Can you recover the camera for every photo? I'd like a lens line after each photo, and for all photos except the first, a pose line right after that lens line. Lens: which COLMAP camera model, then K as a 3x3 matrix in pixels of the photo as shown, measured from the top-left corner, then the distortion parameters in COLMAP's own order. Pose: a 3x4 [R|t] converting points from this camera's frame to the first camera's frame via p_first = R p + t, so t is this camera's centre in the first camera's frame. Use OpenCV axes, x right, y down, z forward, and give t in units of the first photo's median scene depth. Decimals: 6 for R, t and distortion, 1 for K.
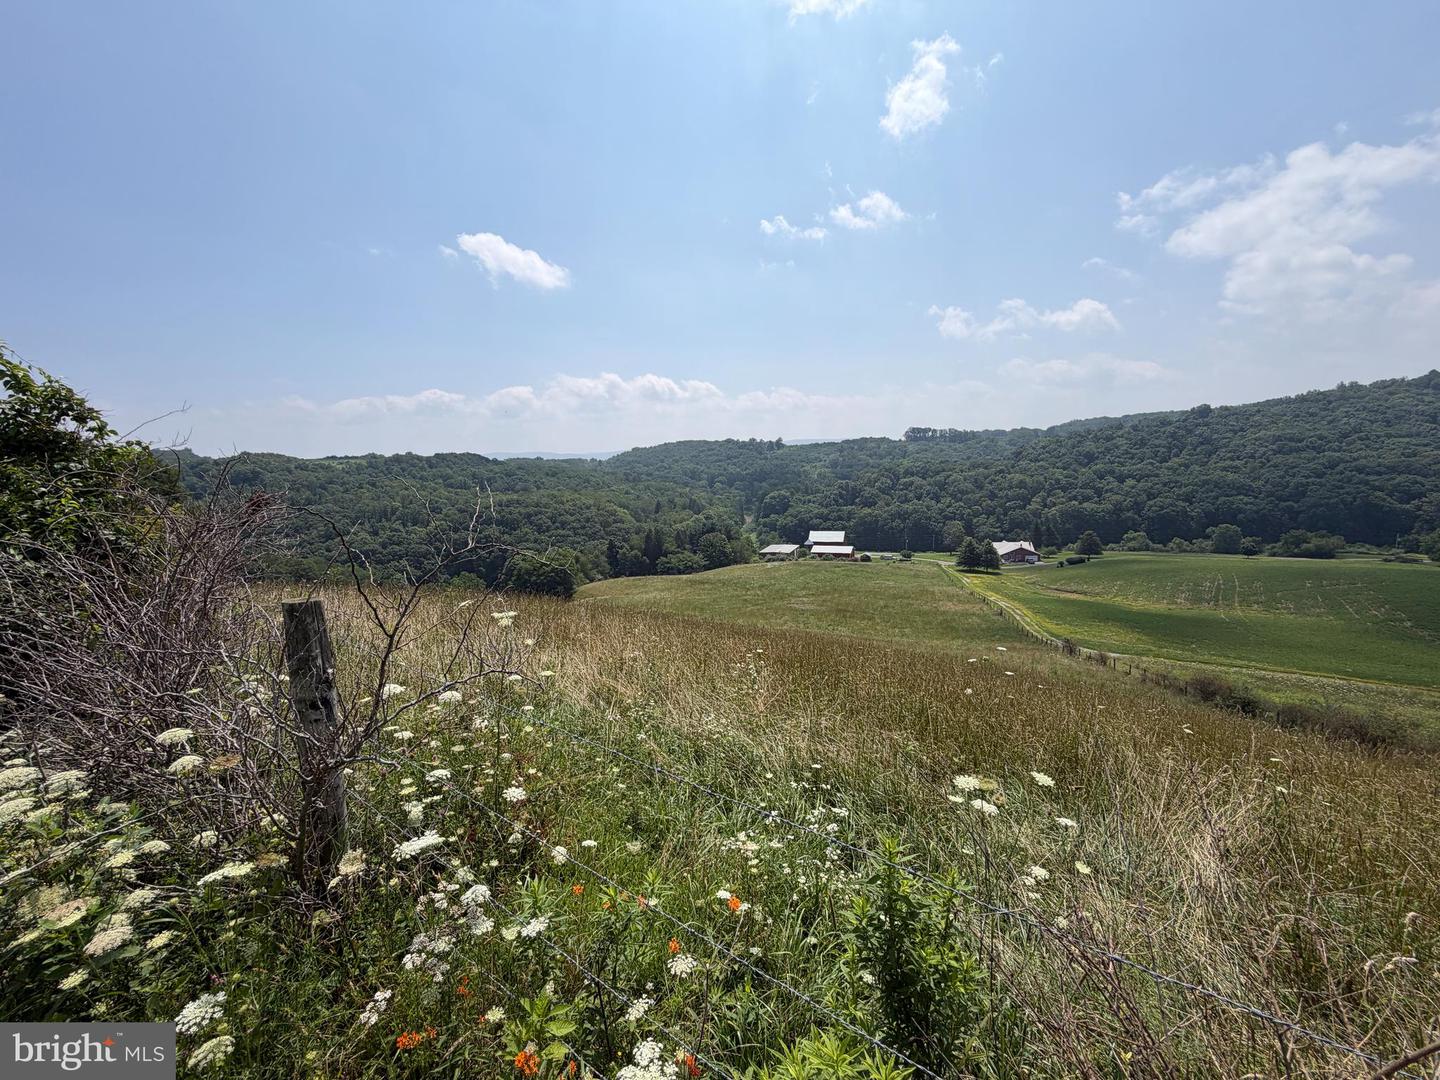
lens RADIAL K [[569.1, 0, 710.5], [0, 569.1, 534.5], [0, 0, 1]] dist [-0.006137, 0.000917]
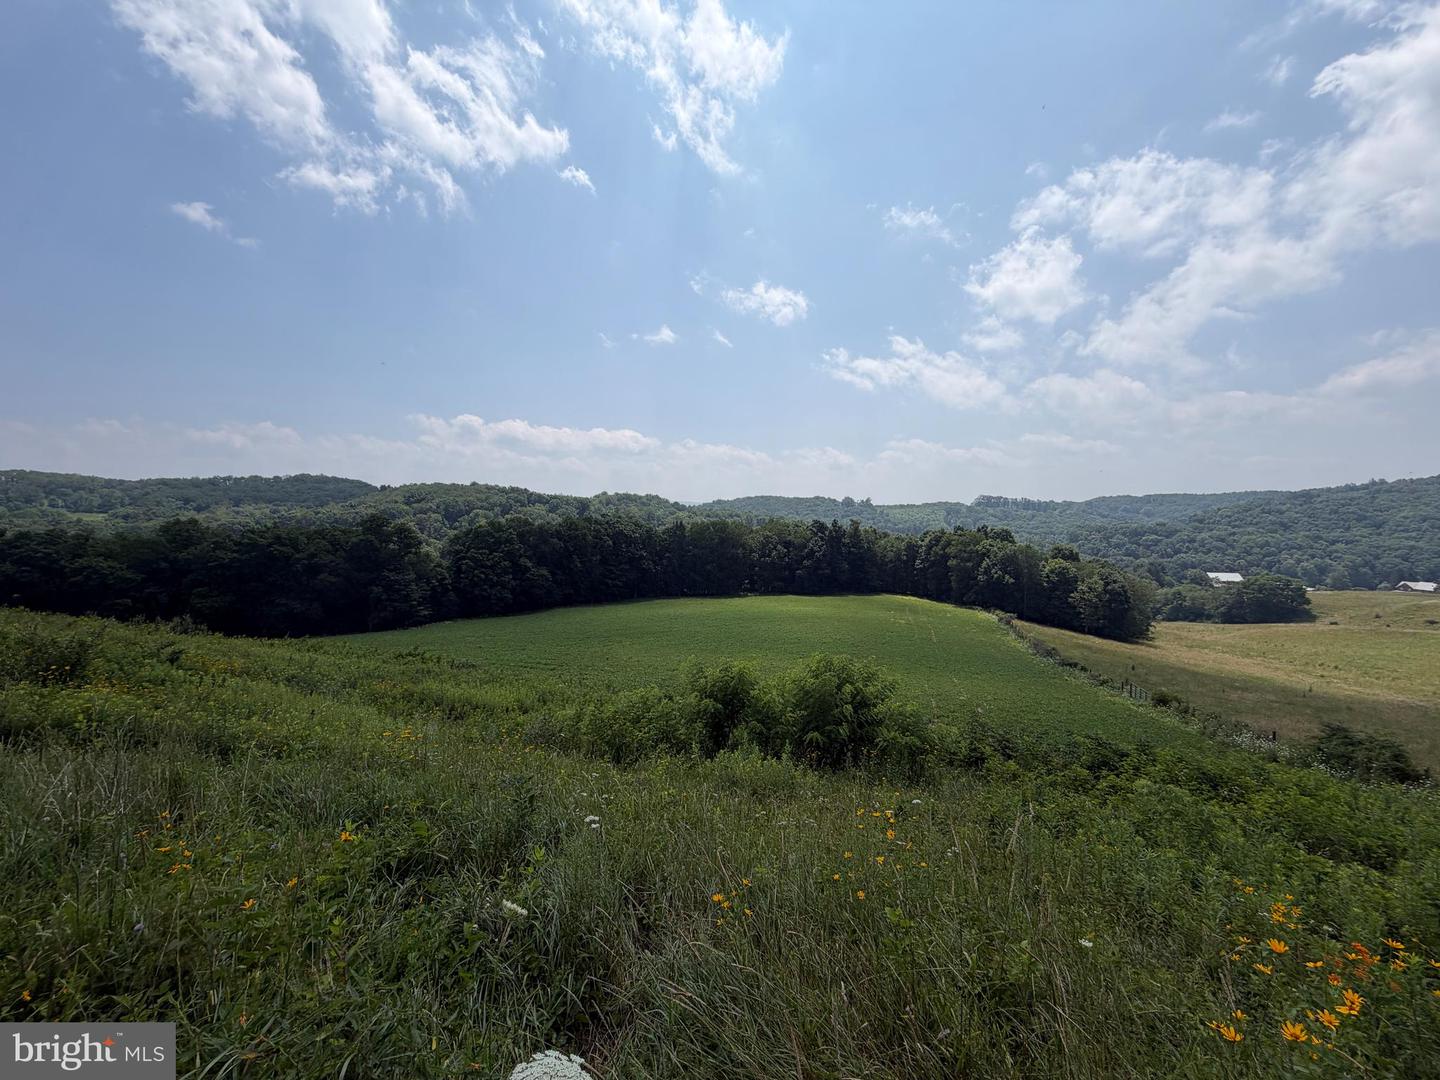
lens RADIAL K [[569.1, 0, 715.4], [0, 569.1, 538.9], [0, 0, 1]] dist [-0.006137, 0.000917]
pose [[0.984636, 0.041564, 0.169600, -0.352285], [-0.025499, 0.995072, -0.095823, 0.019693], [-0.172747, 0.090026, 0.980843, -0.006633]]
